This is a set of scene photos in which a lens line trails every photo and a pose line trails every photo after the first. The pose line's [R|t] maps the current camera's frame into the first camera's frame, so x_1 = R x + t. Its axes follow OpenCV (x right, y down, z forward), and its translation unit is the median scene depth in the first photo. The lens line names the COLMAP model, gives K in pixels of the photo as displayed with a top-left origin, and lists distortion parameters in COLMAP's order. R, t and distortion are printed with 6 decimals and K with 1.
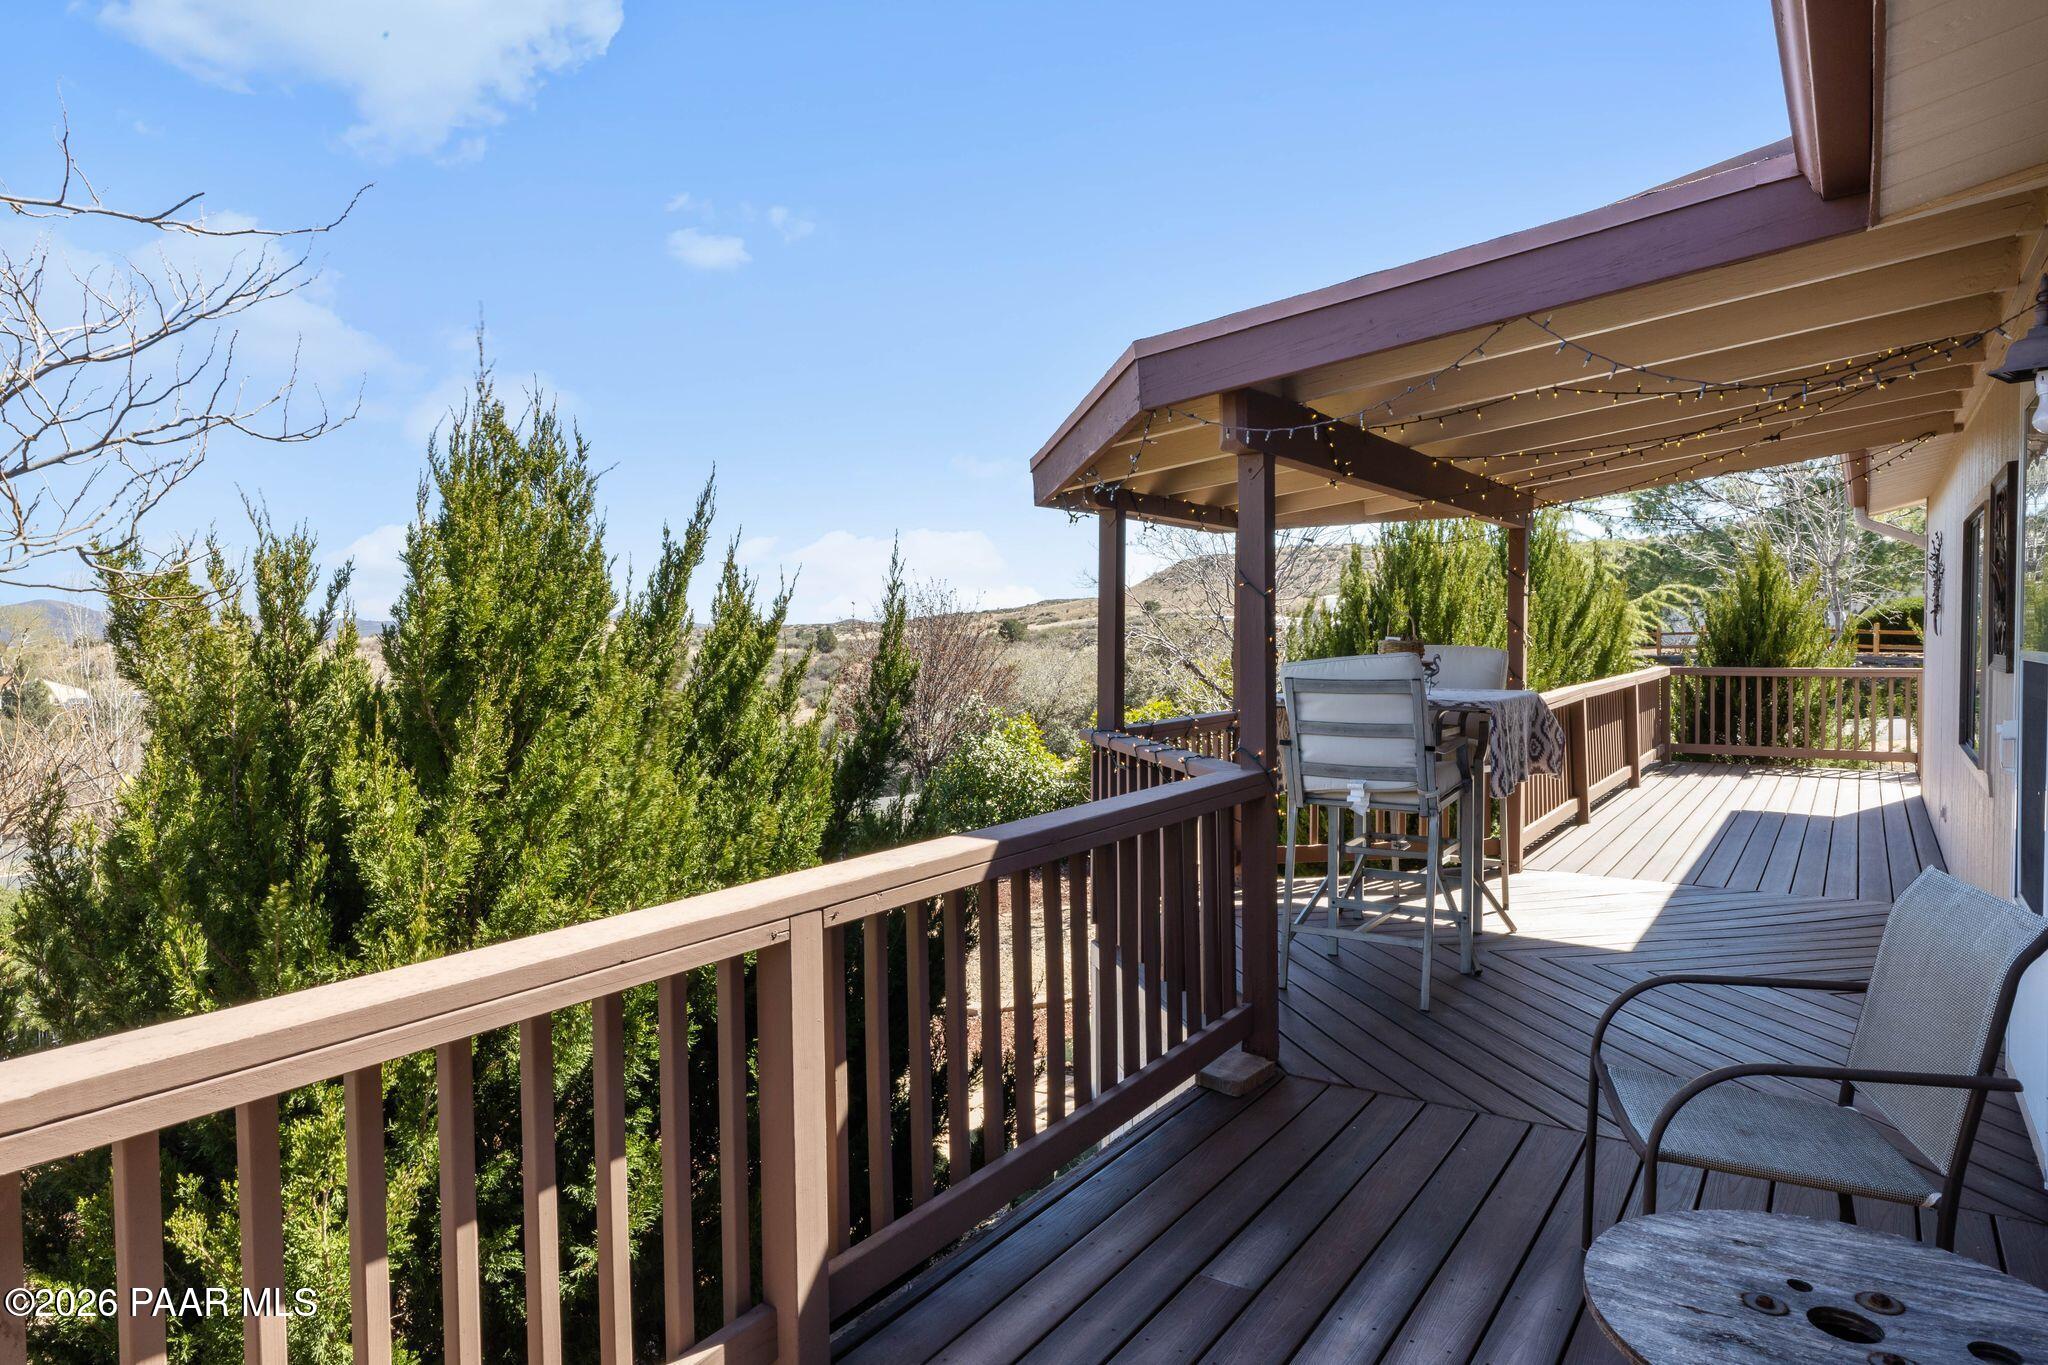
lens RADIAL K [[1203.4, 0, 1017.7], [0, 1203.4, 660.8], [0, 0, 1]] dist [-0.002418, -0.001949]
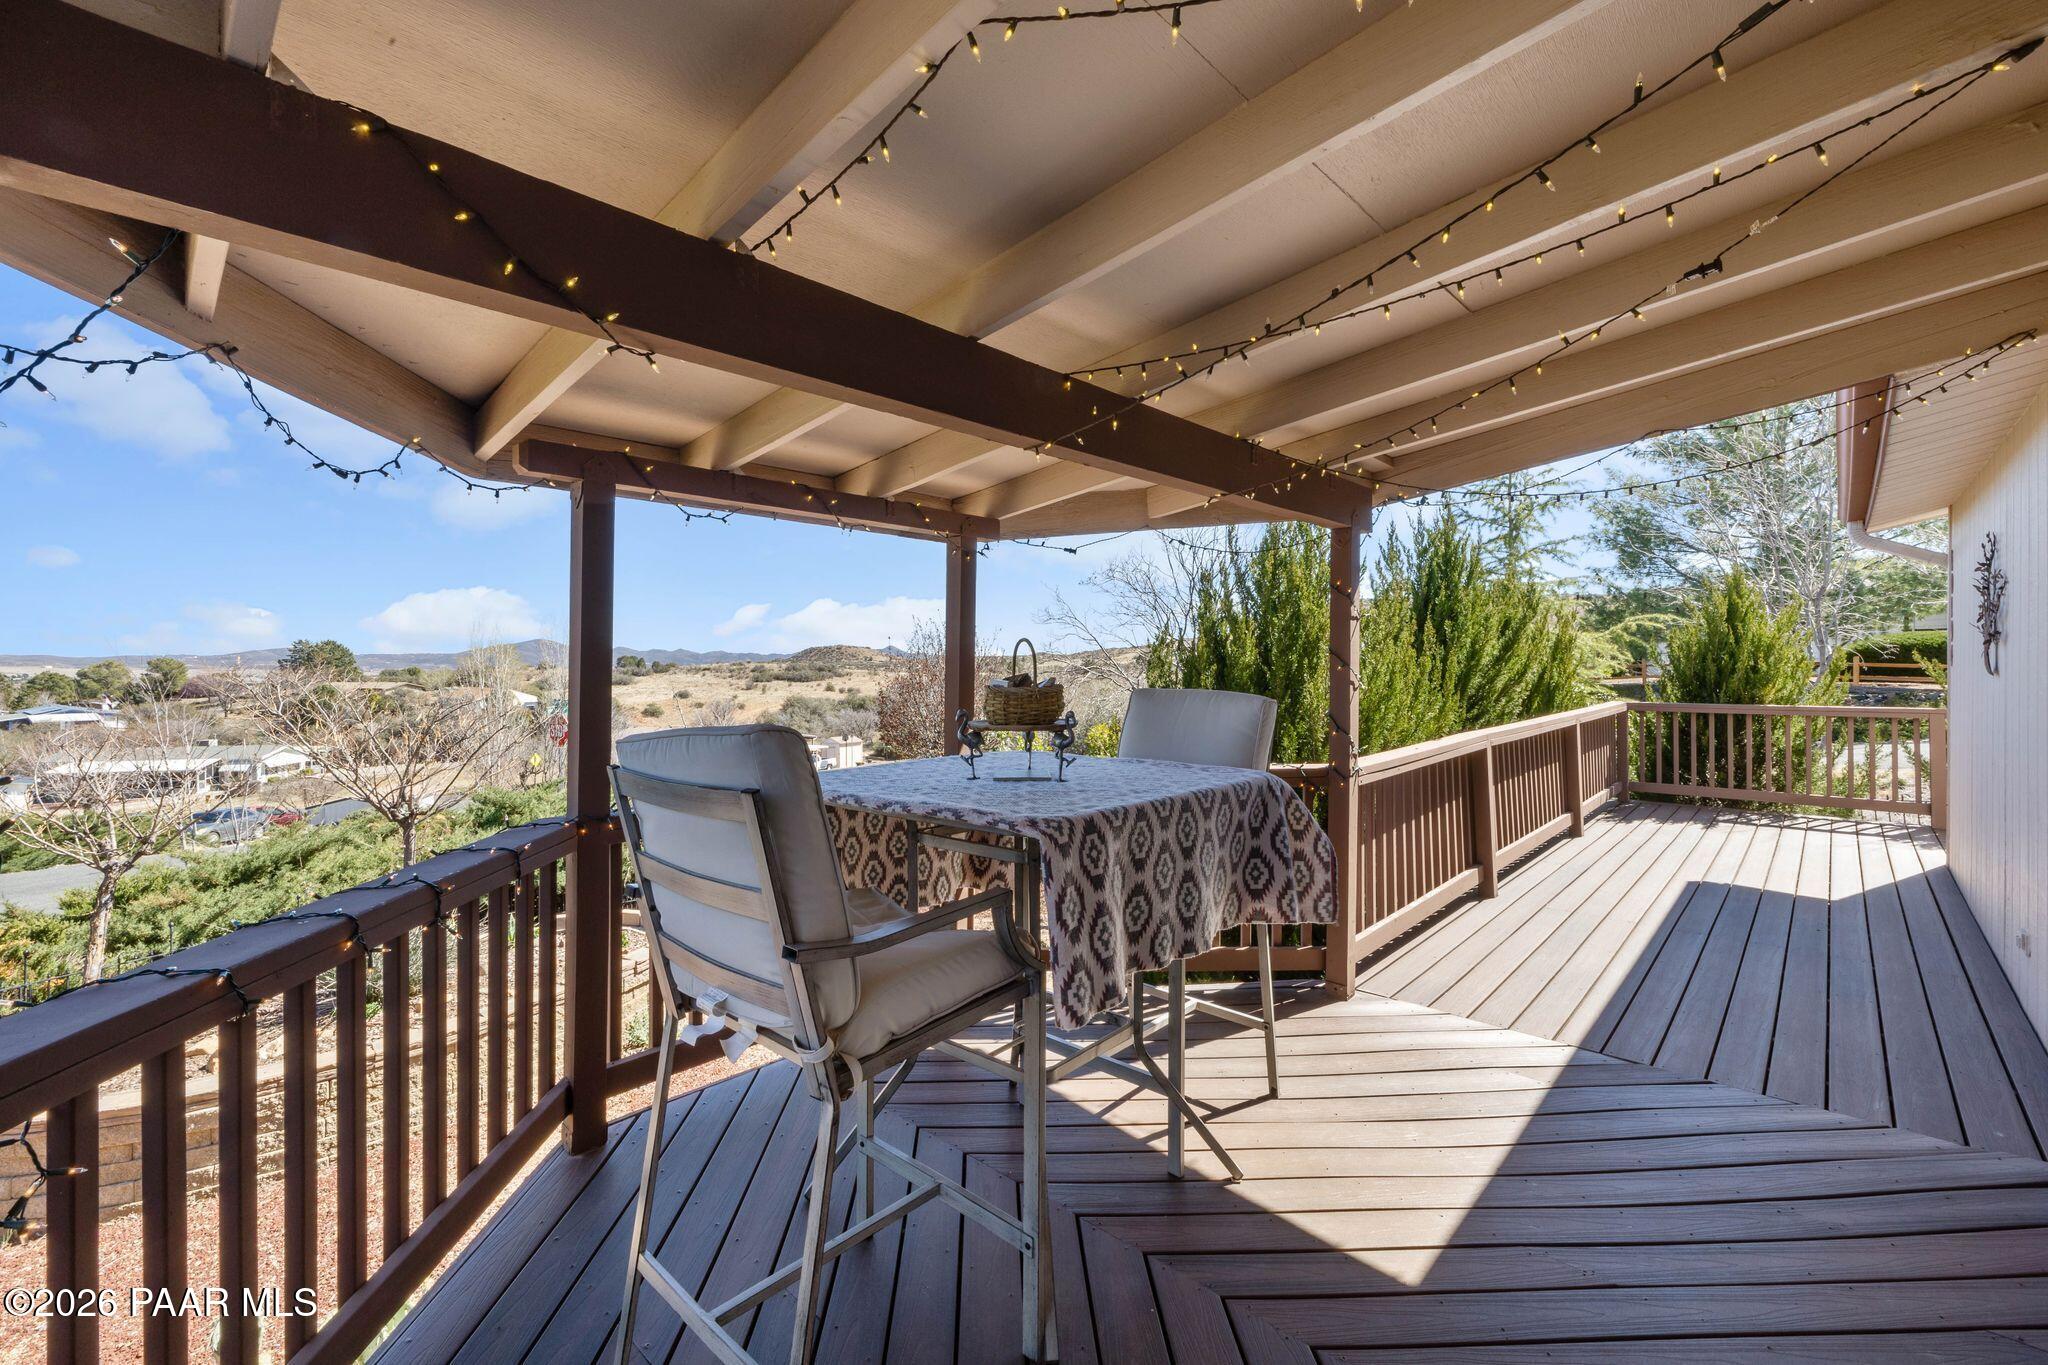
lens RADIAL K [[856.9, 0, 1011.5], [0, 856.9, 663.1], [0, 0, 1]] dist [-0.000524, 0.000845]
pose [[0.988142, 0.002325, -0.153524, 0.170786], [-0.005831, 0.999732, -0.022386, -0.008356], [0.153430, 0.023016, 0.987891, 0.260672]]
